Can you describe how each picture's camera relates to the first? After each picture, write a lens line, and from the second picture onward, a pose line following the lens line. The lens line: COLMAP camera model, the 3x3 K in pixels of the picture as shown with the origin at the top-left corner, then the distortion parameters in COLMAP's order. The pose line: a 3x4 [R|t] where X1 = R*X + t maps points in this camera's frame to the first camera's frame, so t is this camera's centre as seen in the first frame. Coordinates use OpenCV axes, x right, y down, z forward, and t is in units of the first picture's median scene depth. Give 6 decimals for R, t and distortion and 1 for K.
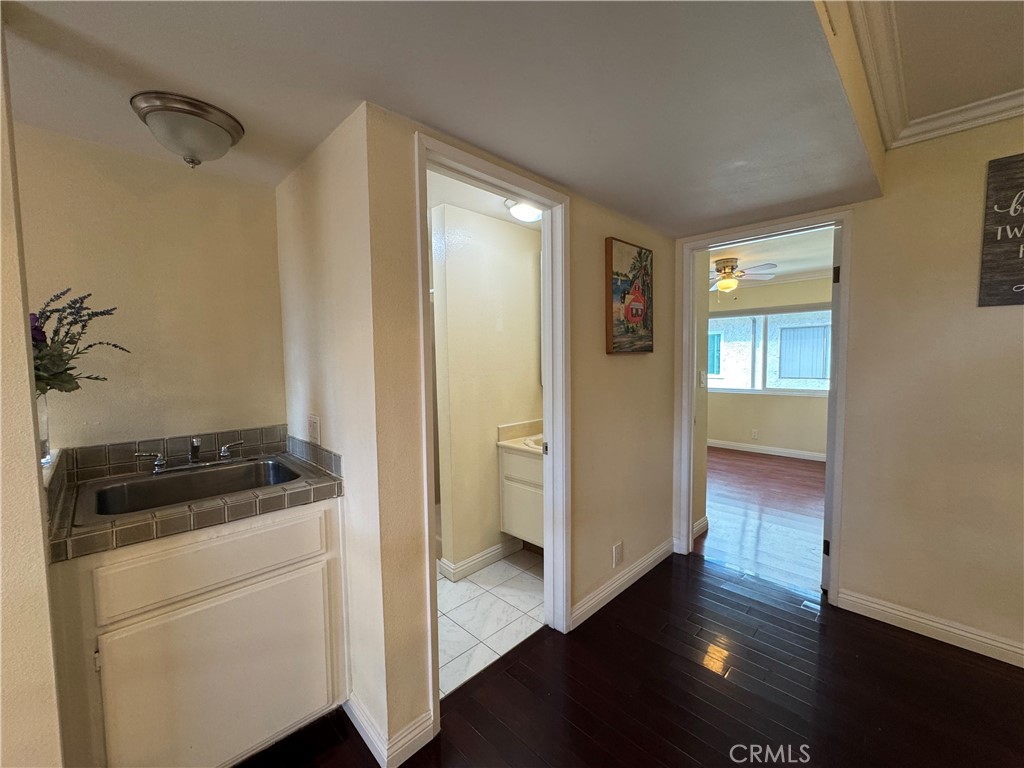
lens RADIAL K [[412.3, 0, 508.3], [0, 412.3, 382.5], [0, 0, 1]] dist [-0.002320, 0.000068]
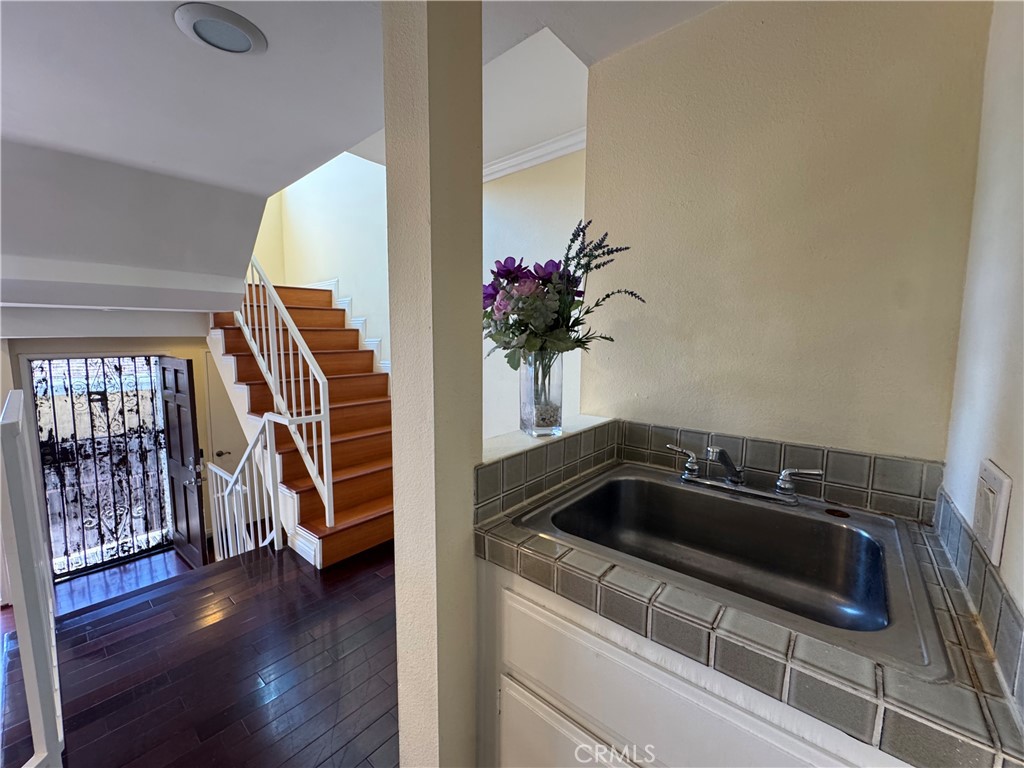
lens RADIAL K [[412.3, 0, 509.0], [0, 412.3, 385.0], [0, 0, 1]] dist [-0.002320, 0.000068]
pose [[0.087395, 0.109942, -0.990088, -0.195404], [-0.057582, 0.992787, 0.105159, 0.005370], [0.994508, 0.047821, 0.093095, 0.591996]]
